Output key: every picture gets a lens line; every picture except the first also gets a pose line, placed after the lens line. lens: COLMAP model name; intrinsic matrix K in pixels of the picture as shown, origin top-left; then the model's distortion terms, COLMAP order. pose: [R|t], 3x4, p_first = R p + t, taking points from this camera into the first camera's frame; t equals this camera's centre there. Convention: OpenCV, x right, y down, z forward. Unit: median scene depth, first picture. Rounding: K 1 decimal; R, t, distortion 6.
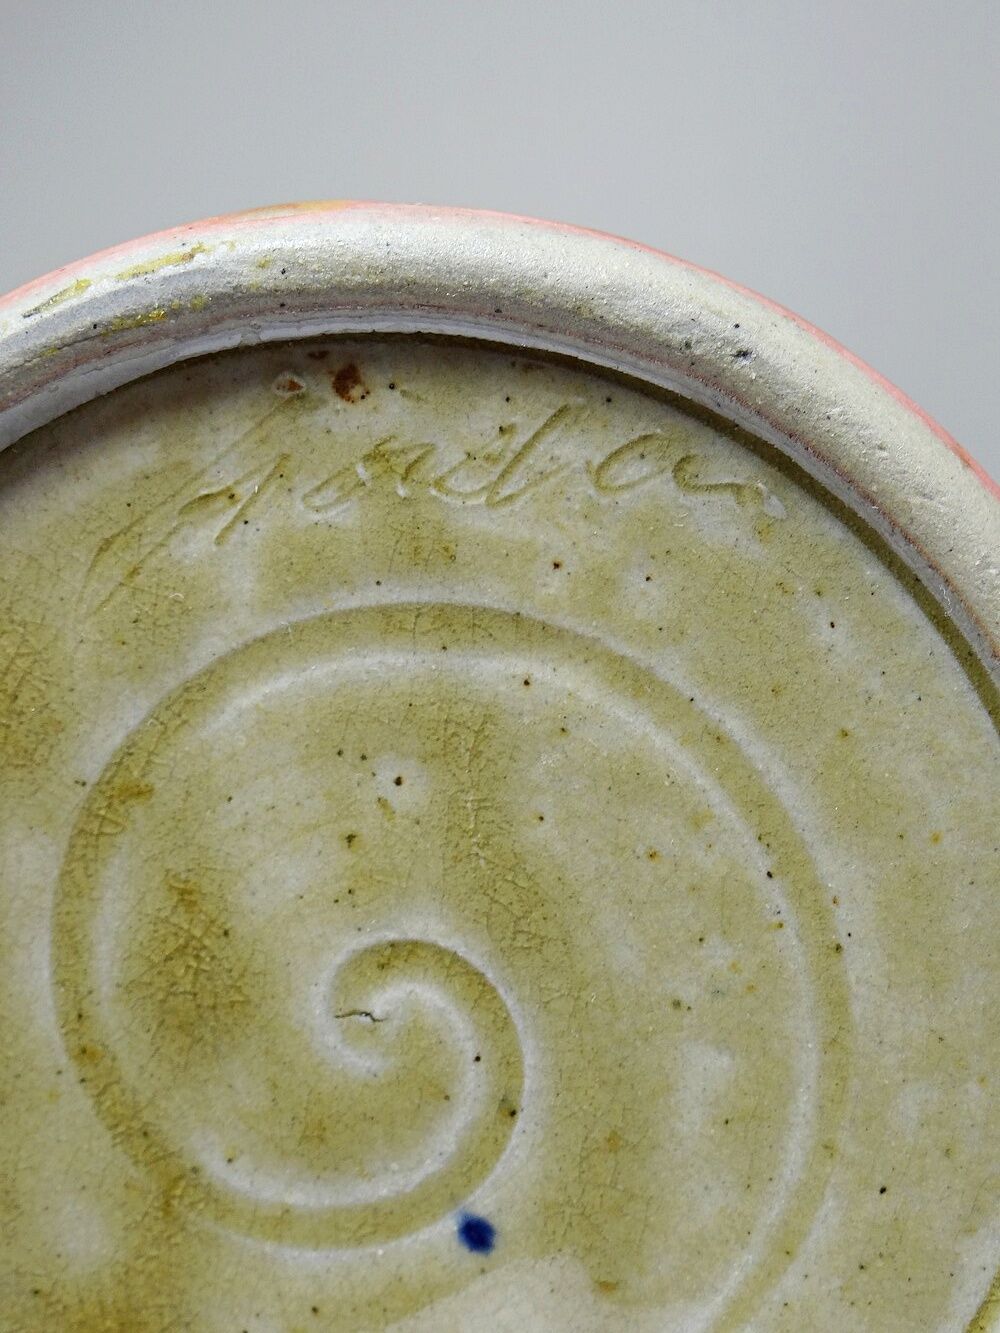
lens RADIAL K [[1766.7, 0, 498.8], [0, 1766.7, 671.9], [0, 0, 1]] dist [0.009165, -0.154814]
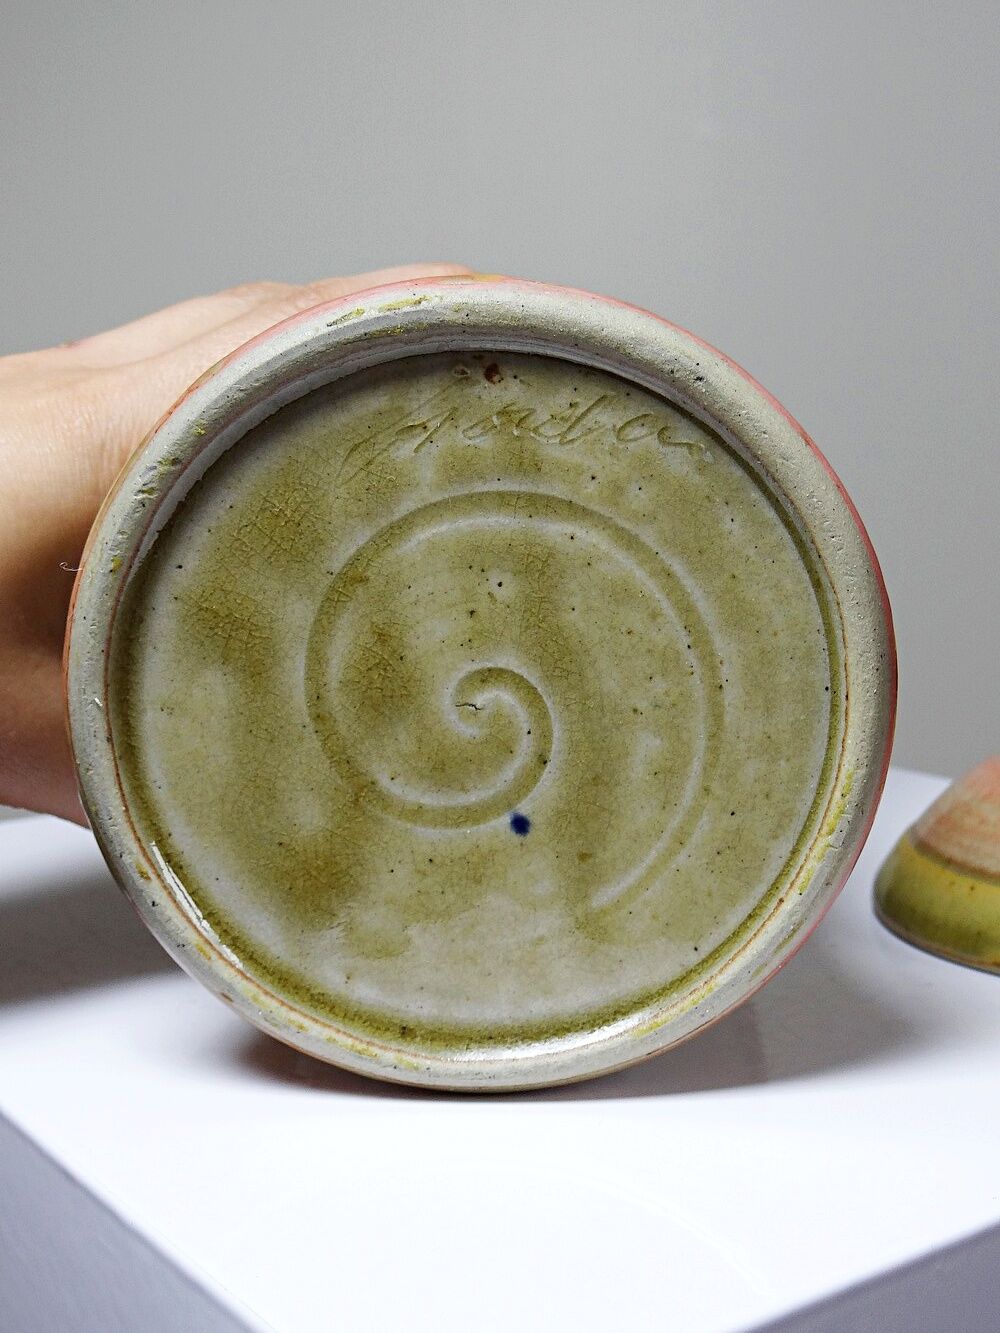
lens RADIAL K [[1766.7, 0, 498.8], [0, 1766.7, 671.9], [0, 0, 1]] dist [0.009165, -0.154814]
pose [[0.995293, 0.070966, 0.065994, -0.178204], [-0.076499, 0.993399, 0.085480, -0.007048], [-0.059492, -0.090126, 0.994152, -0.905704]]
